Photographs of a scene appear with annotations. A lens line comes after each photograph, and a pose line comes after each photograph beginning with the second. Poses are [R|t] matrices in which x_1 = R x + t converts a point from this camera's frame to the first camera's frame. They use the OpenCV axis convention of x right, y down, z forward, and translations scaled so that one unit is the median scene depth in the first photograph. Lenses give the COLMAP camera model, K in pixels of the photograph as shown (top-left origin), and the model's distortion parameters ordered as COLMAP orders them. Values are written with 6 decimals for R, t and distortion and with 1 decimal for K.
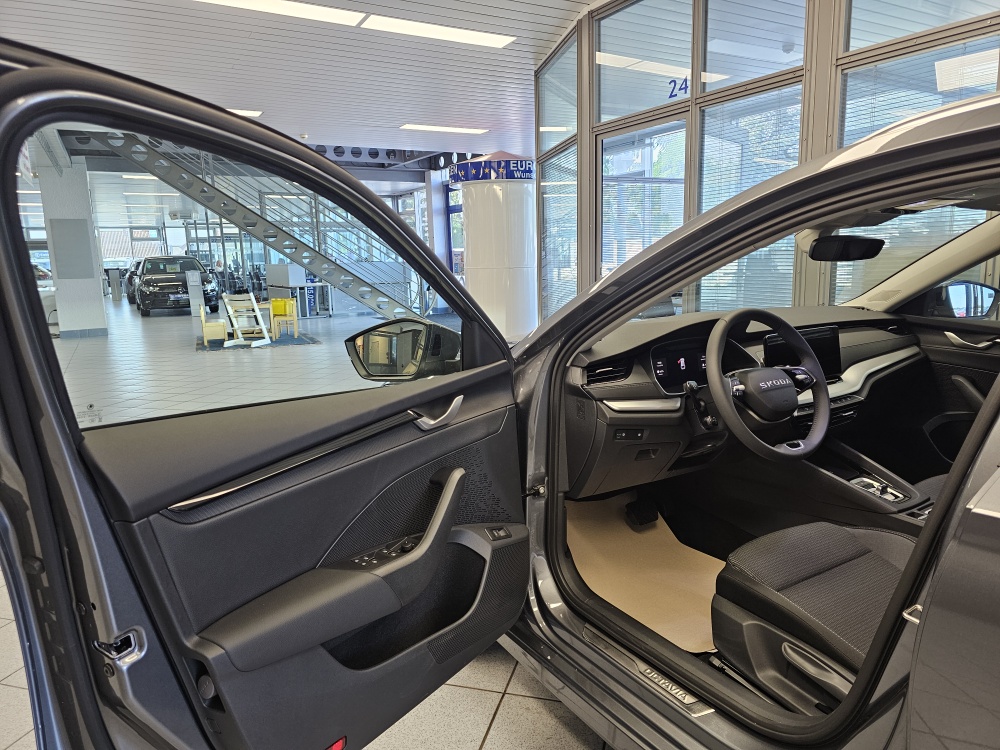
lens RADIAL K [[668.6, 0, 500.6], [0, 668.6, 379.2], [0, 0, 1]] dist [0.053466, -0.051422]
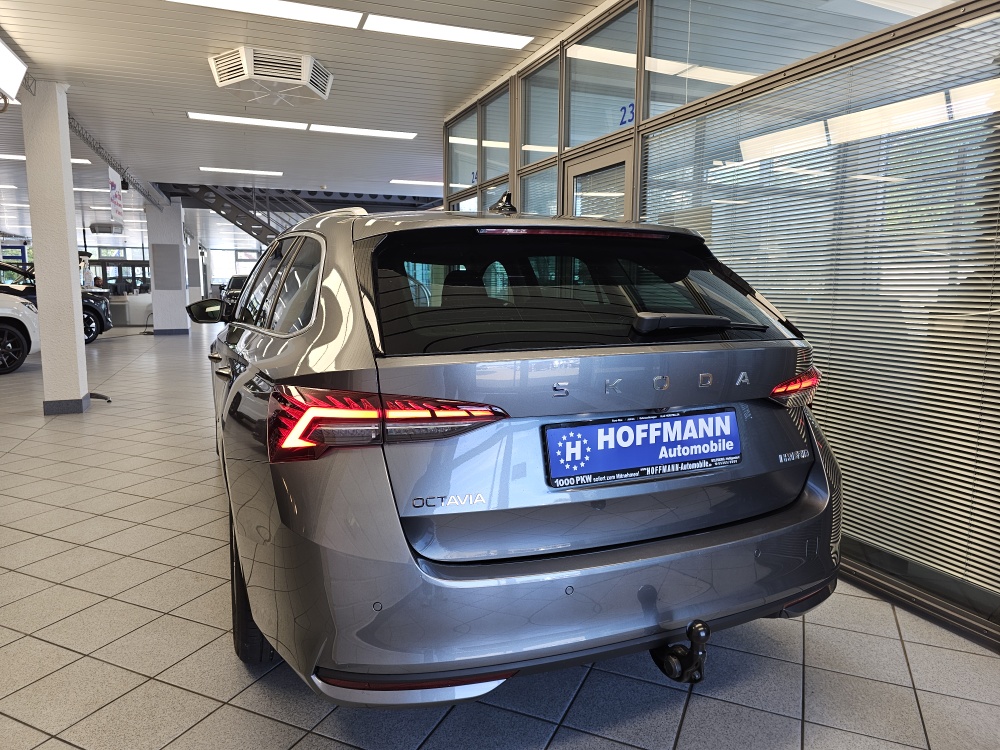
lens RADIAL K [[668.6, 0, 497.1], [0, 668.6, 362.0], [0, 0, 1]] dist [0.053466, -0.051422]
pose [[0.988016, 0.043773, -0.148017, 1.397459], [-0.052889, 0.996902, -0.058223, 0.221066], [0.145010, 0.065354, 0.987270, -1.271454]]
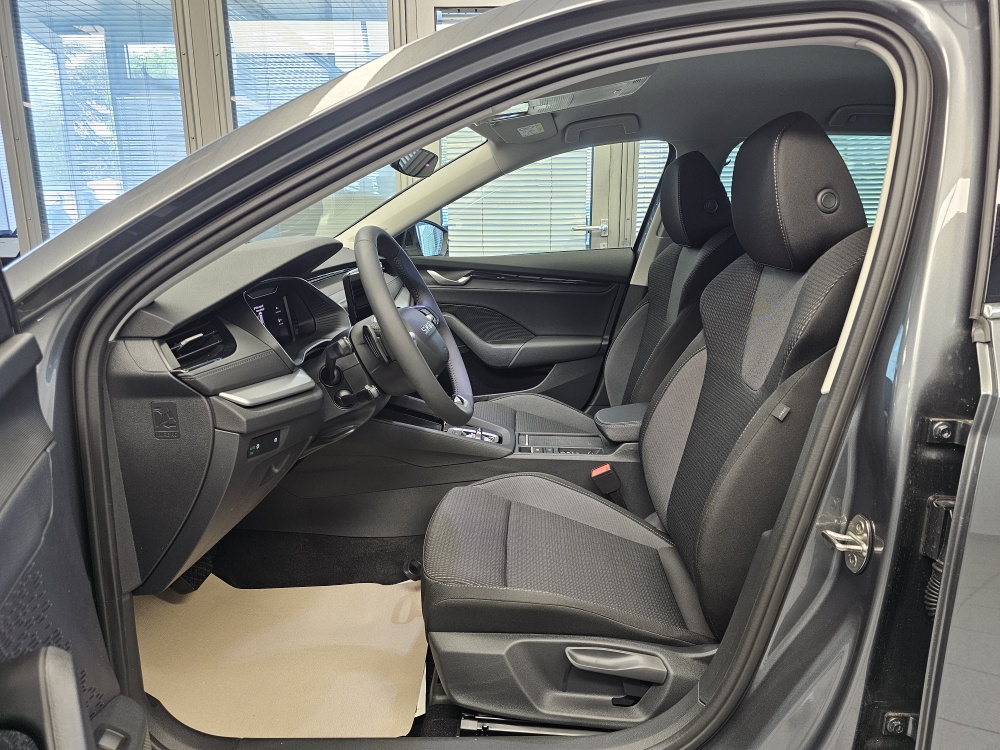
lens RADIAL K [[668.6, 0, 504.0], [0, 668.6, 364.9], [0, 0, 1]] dist [0.053466, -0.051422]
pose [[0.528938, -0.152929, 0.834768, -0.166541], [0.145913, 0.985370, 0.088064, -0.004493], [-0.836023, 0.075223, 0.543514, 0.498610]]
